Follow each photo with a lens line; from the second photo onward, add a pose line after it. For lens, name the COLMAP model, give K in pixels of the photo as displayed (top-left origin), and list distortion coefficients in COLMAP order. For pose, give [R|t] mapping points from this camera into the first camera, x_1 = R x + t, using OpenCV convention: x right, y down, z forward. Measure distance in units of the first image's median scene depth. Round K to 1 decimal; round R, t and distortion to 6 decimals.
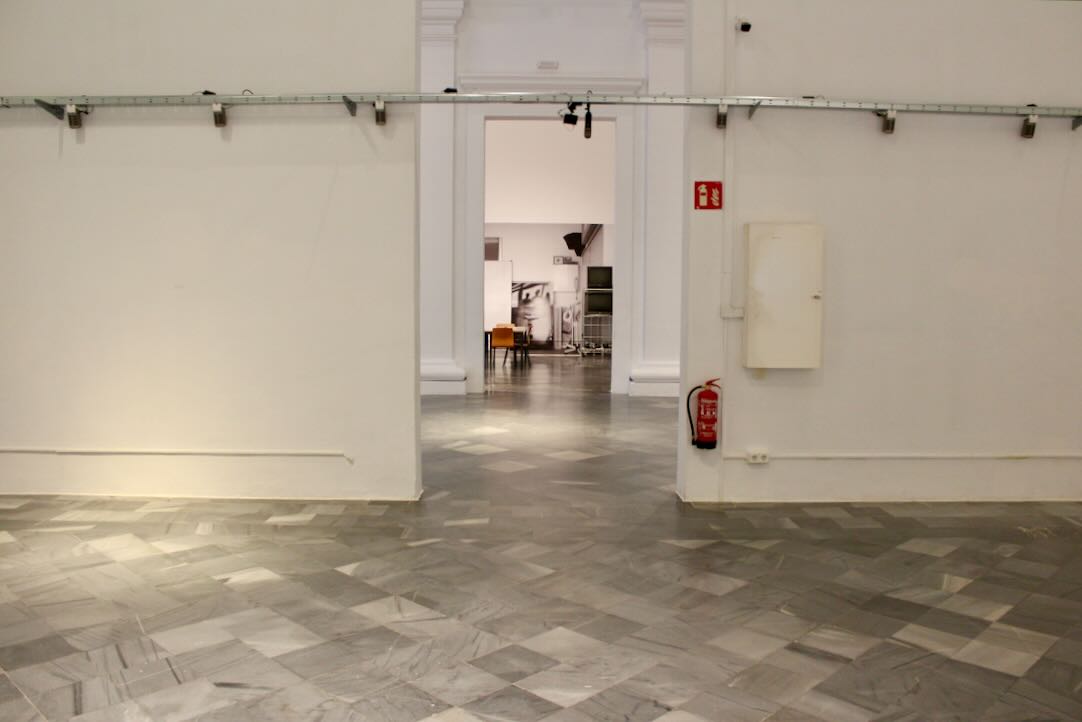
lens RADIAL K [[923.8, 0, 541.0], [0, 923.8, 361.0], [0, 0, 1]] dist [-0.177370, 0.169755]
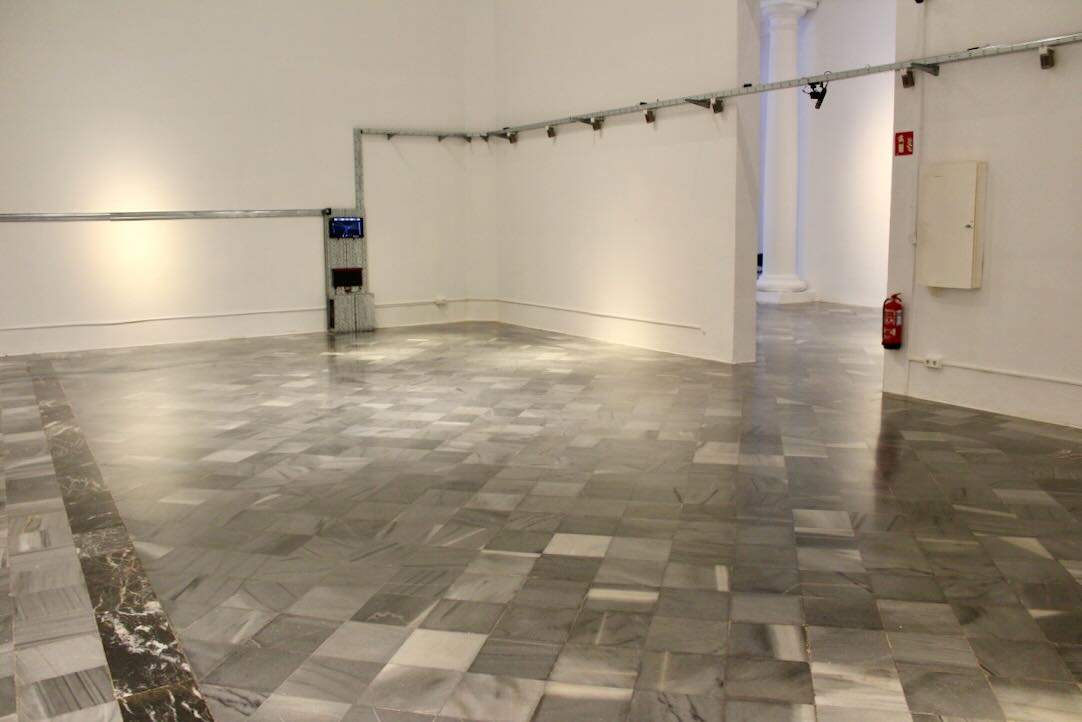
lens RADIAL K [[923.8, 0, 541.0], [0, 923.8, 361.0], [0, 0, 1]] dist [-0.177370, 0.169755]
pose [[0.516735, 0.117656, -0.848023, 0.984993], [-0.063960, 0.993049, 0.098804, 0.021149], [0.853753, 0.003184, 0.520668, -0.041884]]
